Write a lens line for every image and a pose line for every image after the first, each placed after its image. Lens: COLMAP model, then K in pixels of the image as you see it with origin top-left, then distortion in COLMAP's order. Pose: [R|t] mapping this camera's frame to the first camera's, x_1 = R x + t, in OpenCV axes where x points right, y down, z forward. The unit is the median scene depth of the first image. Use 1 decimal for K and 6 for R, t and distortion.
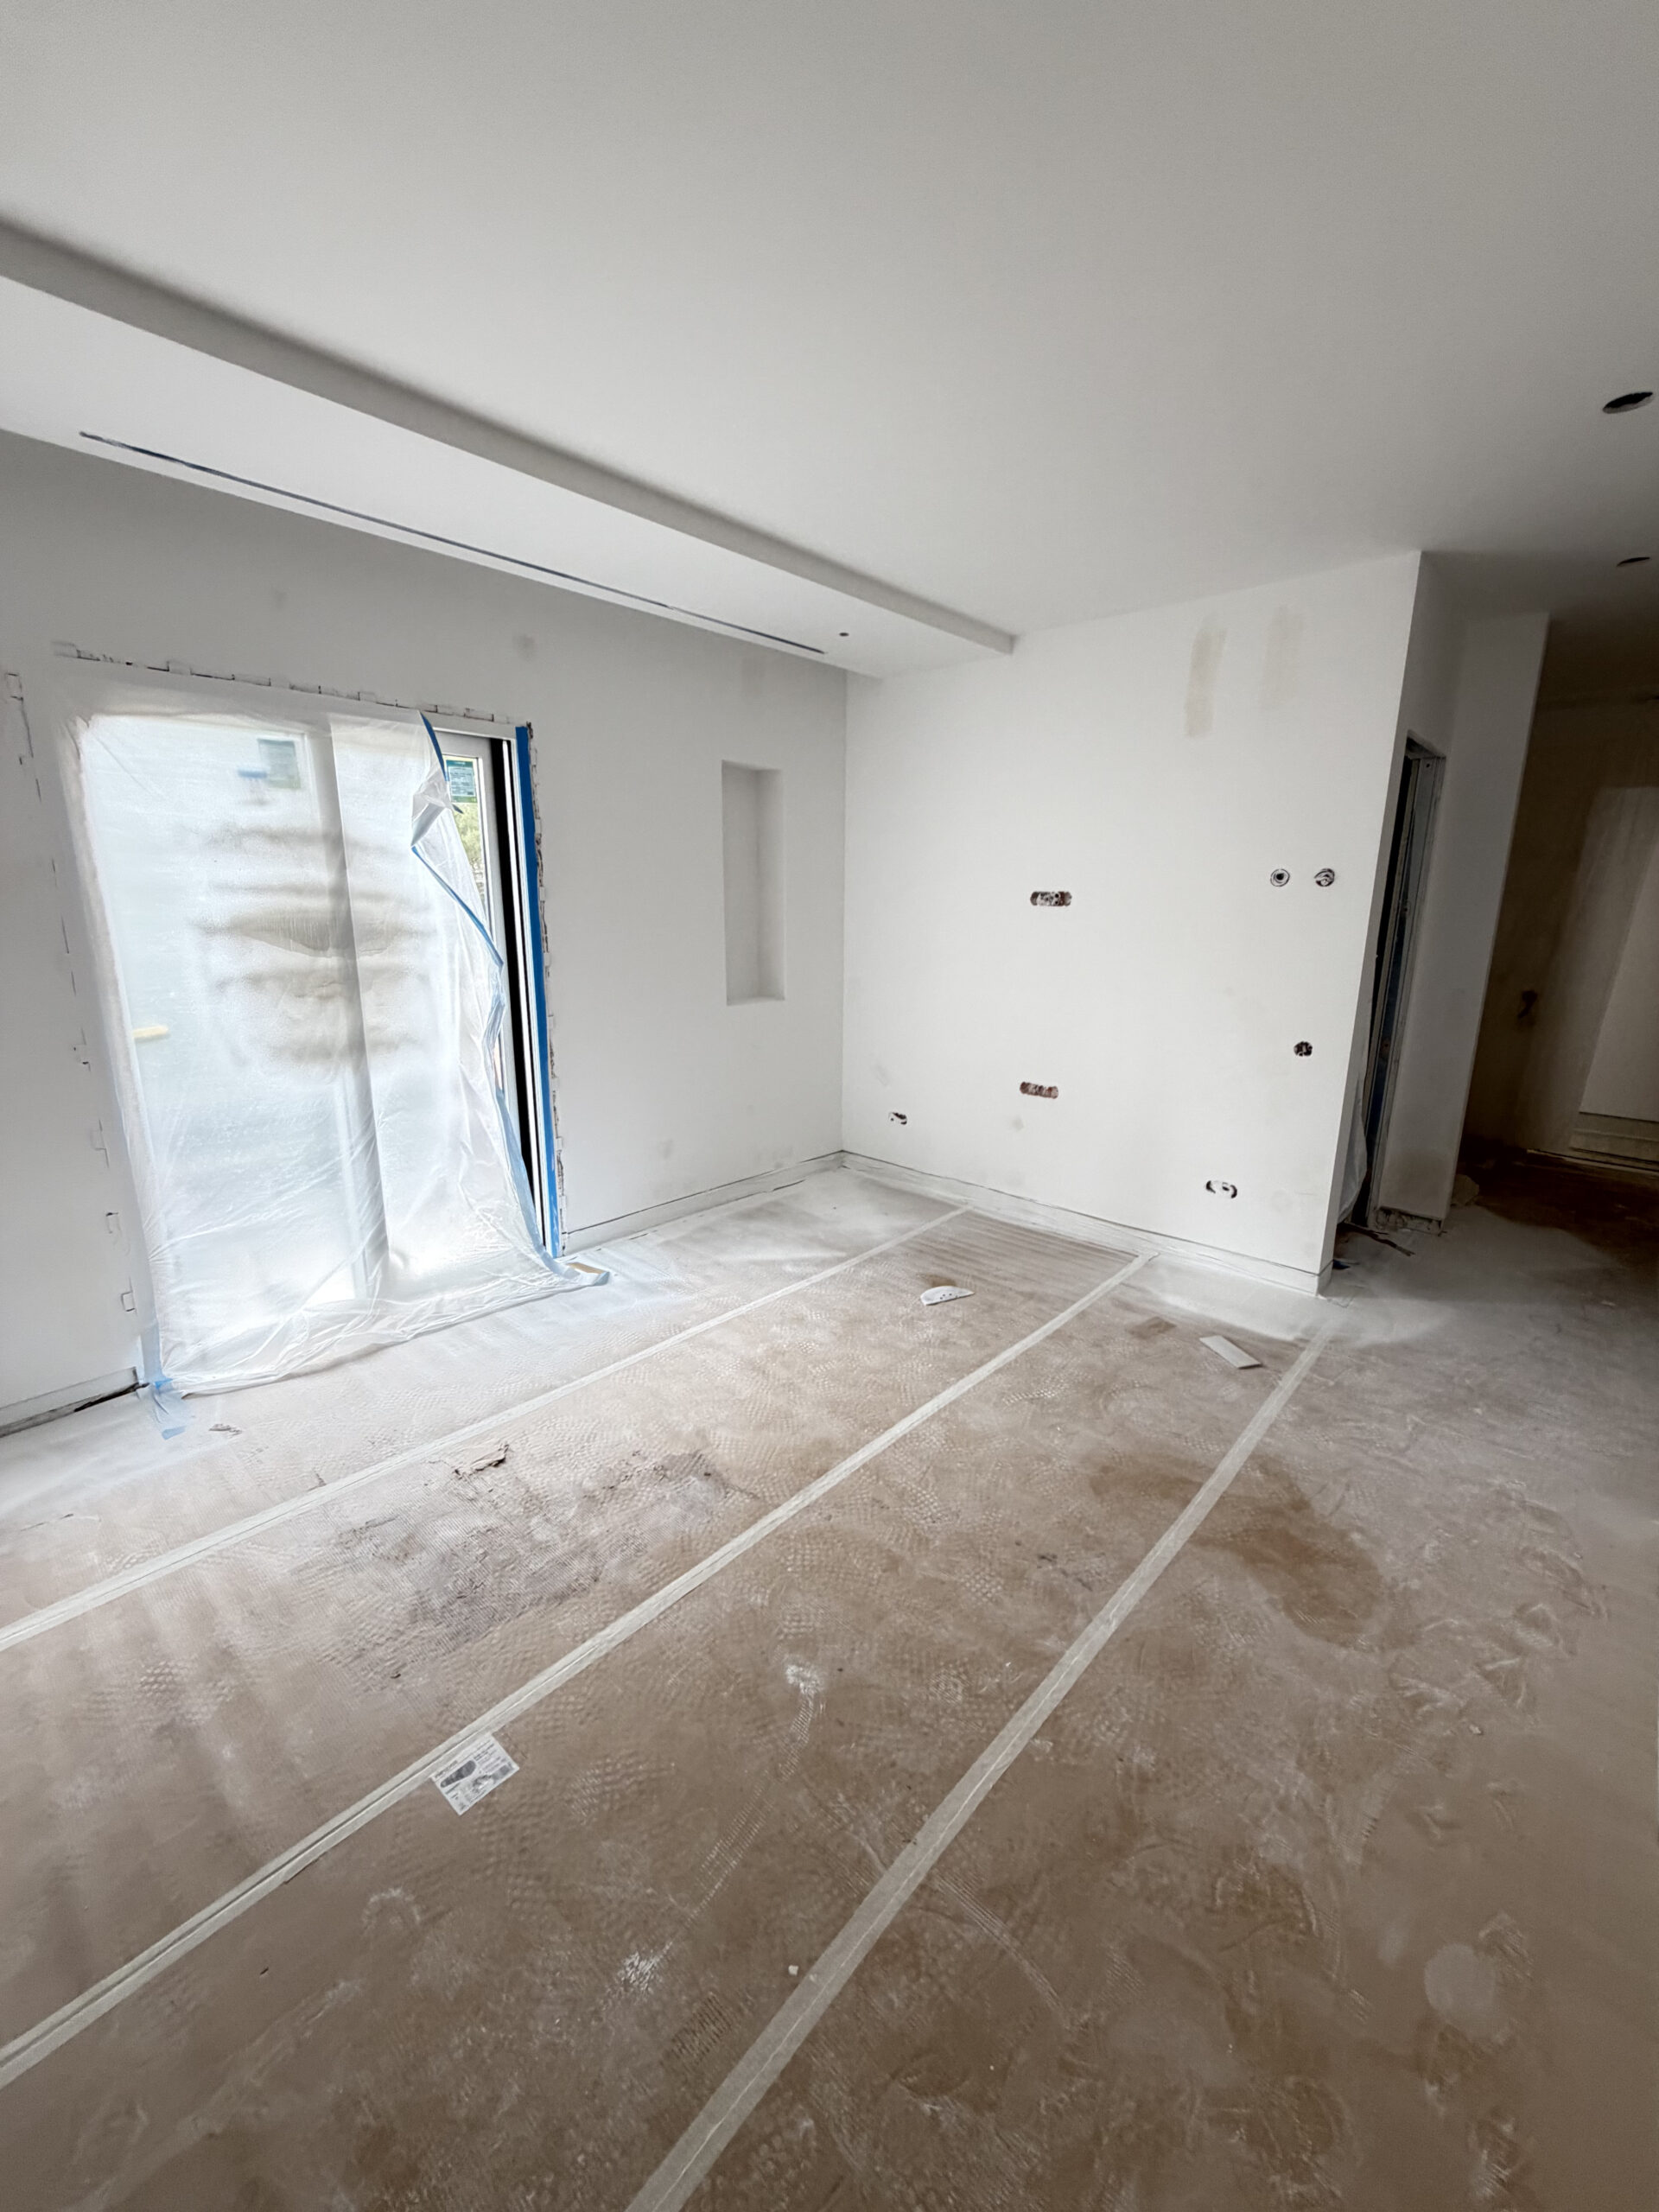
lens RADIAL K [[885.2, 0, 830.6], [0, 885.2, 1104.9], [0, 0, 1]] dist [0.000649, 0.000547]
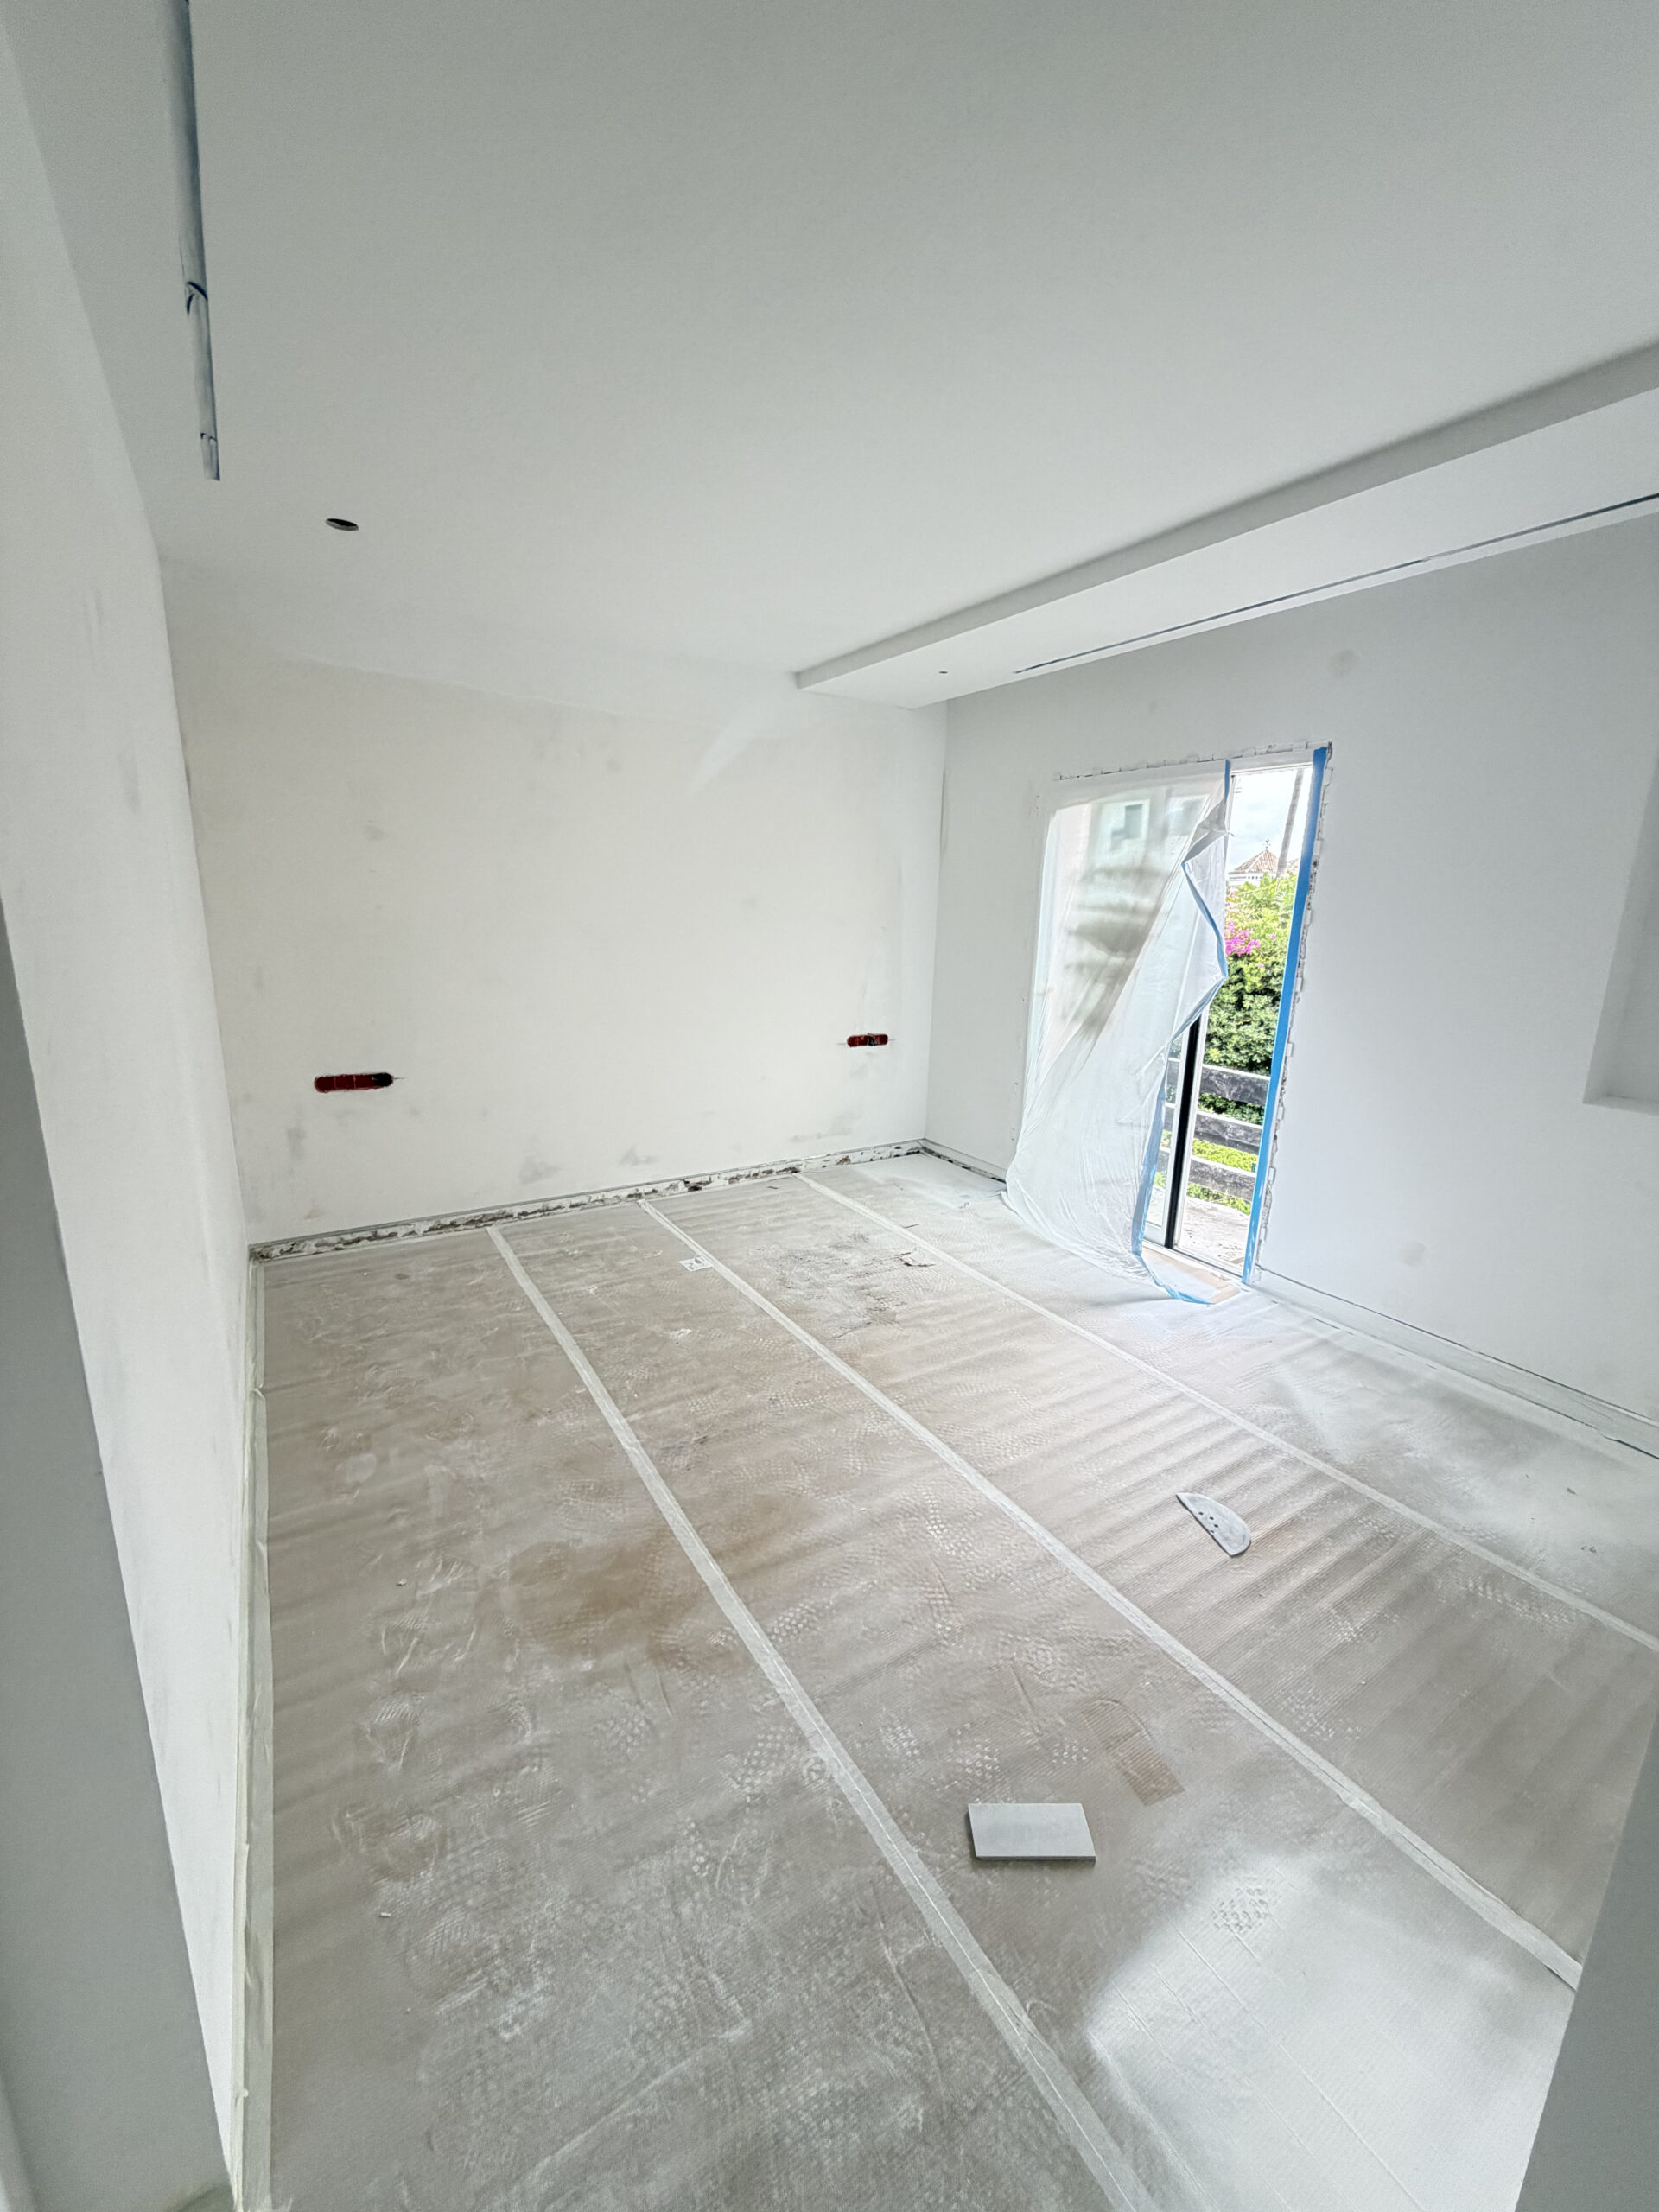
lens RADIAL K [[885.2, 0, 831.1], [0, 885.2, 1102.5], [0, 0, 1]] dist [0.000649, 0.000547]
pose [[-0.268386, 0.206767, -0.940860, 1.019982], [-0.249119, 0.928571, 0.275129, -0.249144], [0.930542, 0.308227, -0.197706, 1.024709]]
